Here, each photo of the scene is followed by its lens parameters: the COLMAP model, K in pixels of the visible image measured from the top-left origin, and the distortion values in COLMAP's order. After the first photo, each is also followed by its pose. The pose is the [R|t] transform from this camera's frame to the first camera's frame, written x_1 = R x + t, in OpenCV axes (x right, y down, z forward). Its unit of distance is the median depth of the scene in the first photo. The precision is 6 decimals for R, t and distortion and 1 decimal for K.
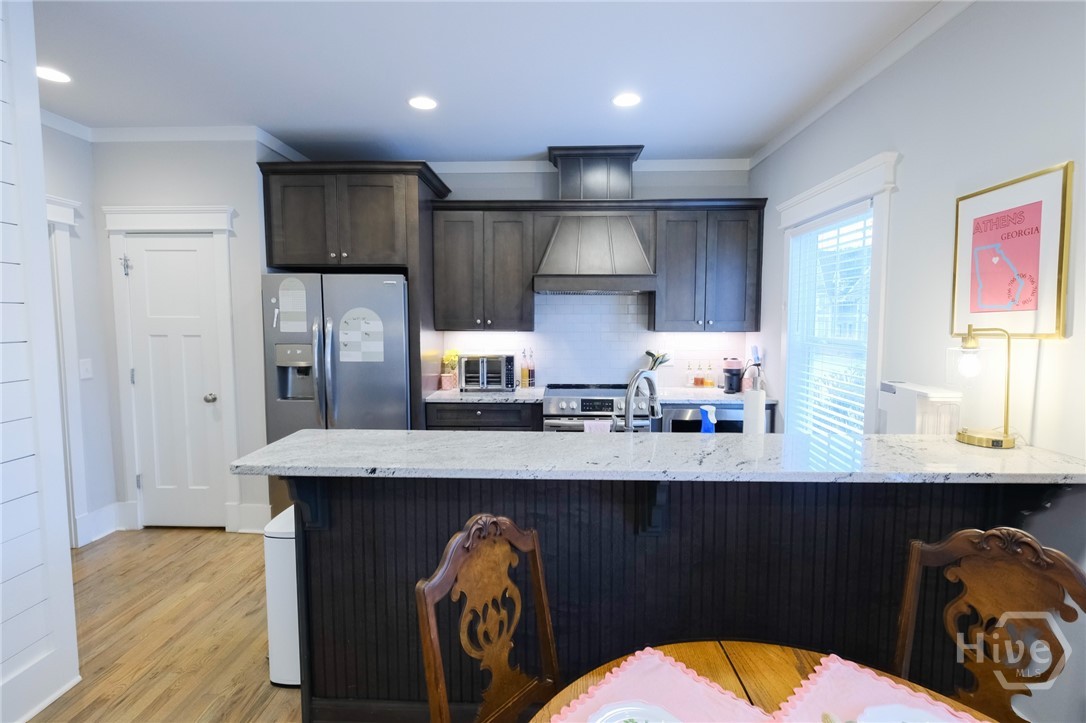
lens RADIAL K [[498.2, 0, 545.3], [0, 498.2, 356.6], [0, 0, 1]] dist [0.000667, 0.000238]
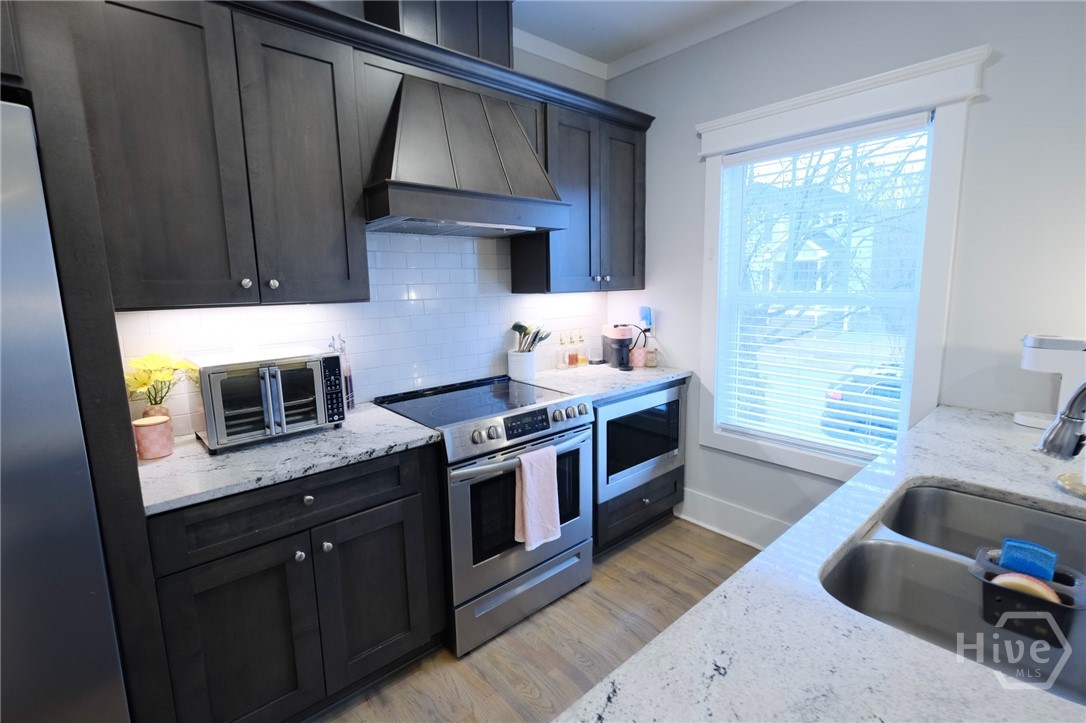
lens RADIAL K [[491.7, 0, 539.5], [0, 491.7, 352.8], [0, 0, 1]] dist [0.001877, 0.000289]
pose [[0.736335, -0.113616, 0.667010, -0.237221], [0.074916, 0.993430, 0.086515, -0.029579], [-0.672457, -0.013735, 0.740009, 0.525056]]
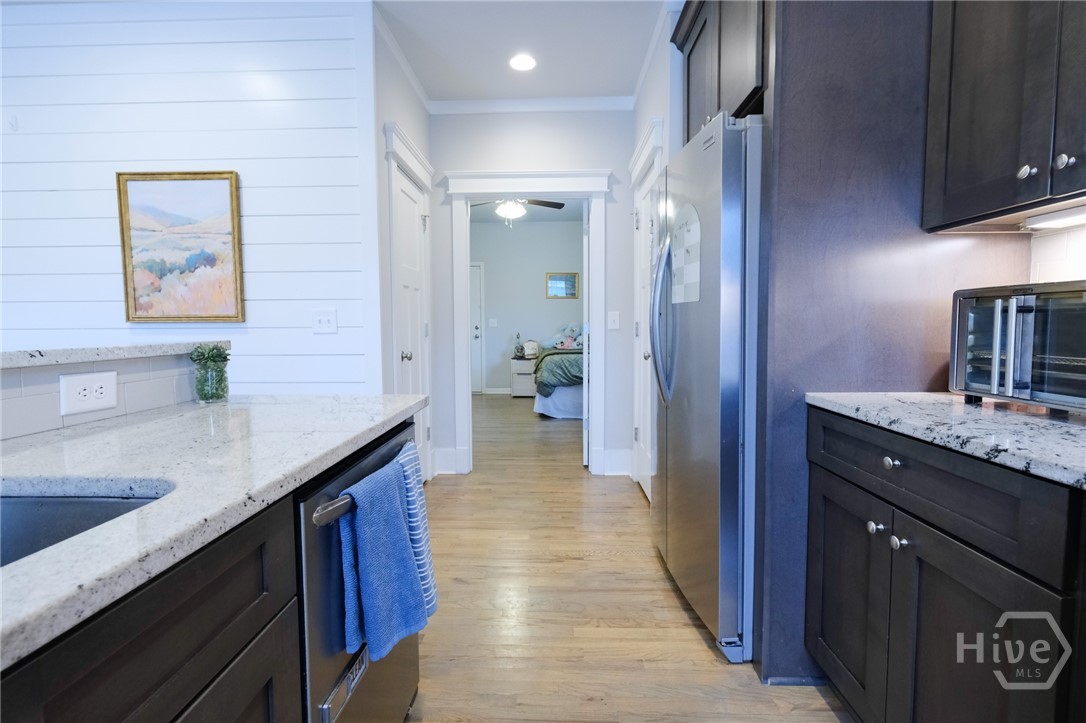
lens RADIAL K [[498.2, 0, 545.3], [0, 498.2, 356.6], [0, 0, 1]] dist [0.000667, 0.000238]
pose [[0.002954, 0.063042, -0.998006, 0.165874], [-0.071080, 0.995500, 0.062673, 0.039497], [0.997466, 0.070753, 0.007422, 0.725994]]
